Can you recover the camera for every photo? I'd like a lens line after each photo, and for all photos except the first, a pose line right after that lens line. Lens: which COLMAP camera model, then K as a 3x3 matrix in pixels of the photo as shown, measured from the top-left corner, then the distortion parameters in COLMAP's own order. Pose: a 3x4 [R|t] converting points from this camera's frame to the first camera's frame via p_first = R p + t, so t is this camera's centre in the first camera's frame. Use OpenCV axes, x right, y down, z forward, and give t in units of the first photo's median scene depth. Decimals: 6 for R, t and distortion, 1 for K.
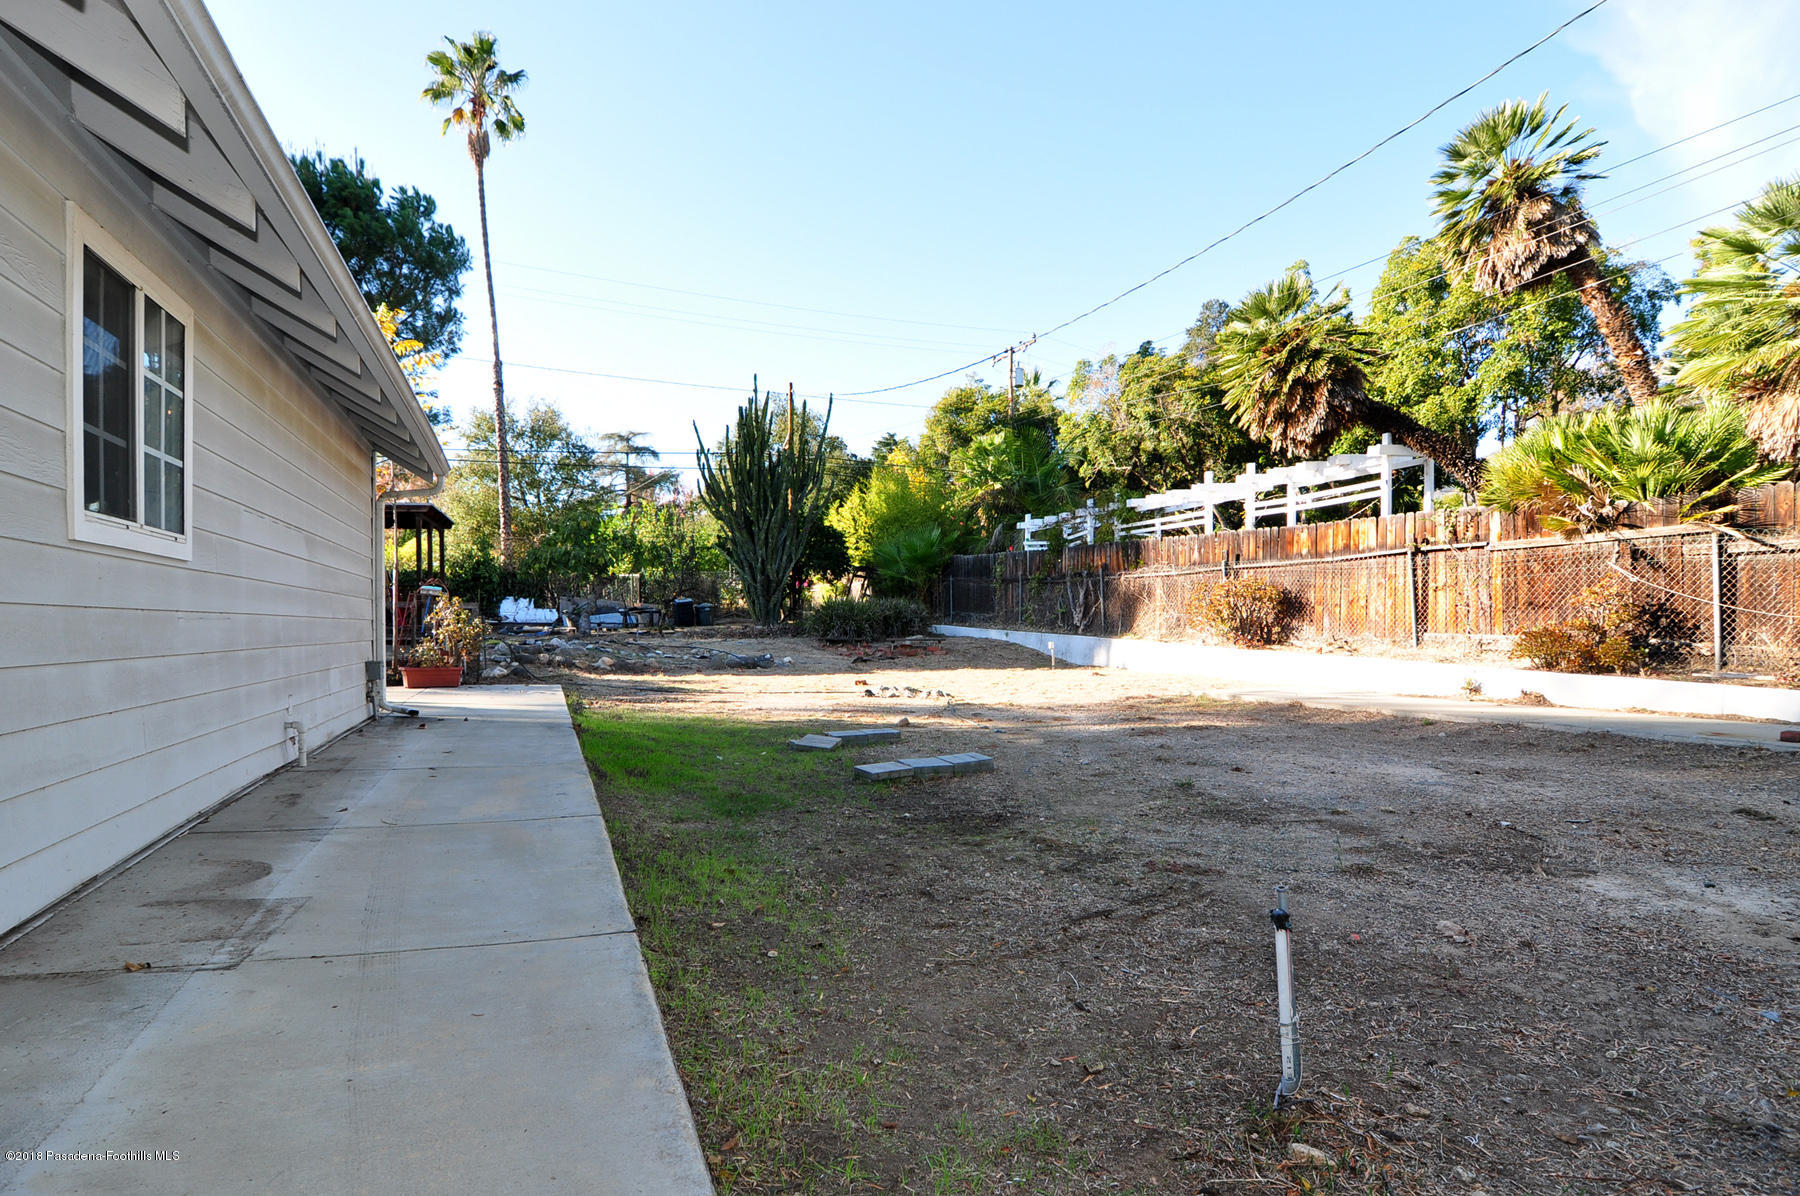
lens RADIAL K [[829.5, 0, 901.4], [0, 829.5, 620.6], [0, 0, 1]] dist [-0.001514, -0.000297]
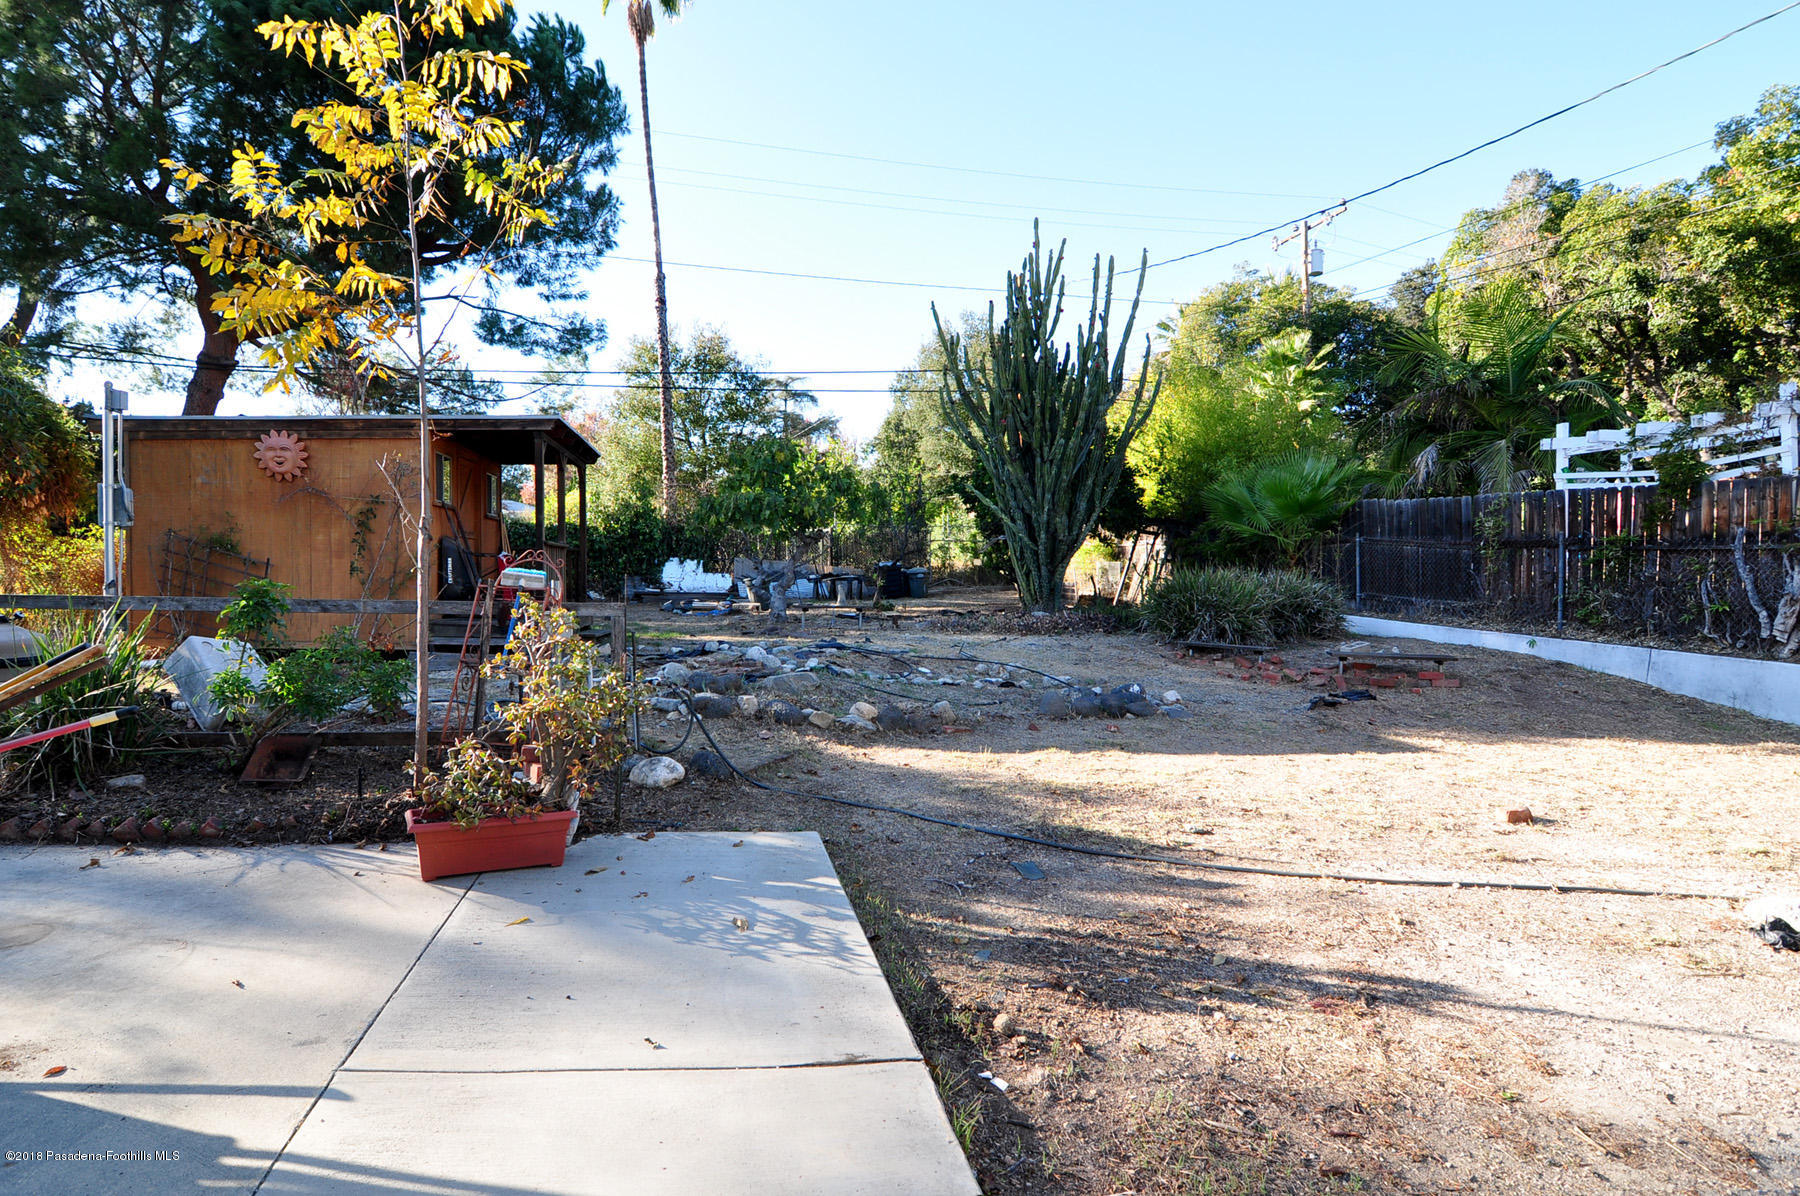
lens RADIAL K [[851.7, 0, 900.0], [0, 851.7, 598.0], [0, 0, 1]] dist [-0.013953, -0.000297]
pose [[0.984296, 0.013571, -0.176005, -0.120759], [-0.008293, 0.999494, 0.030694, -0.017470], [0.176333, -0.028752, 0.983911, 0.246255]]
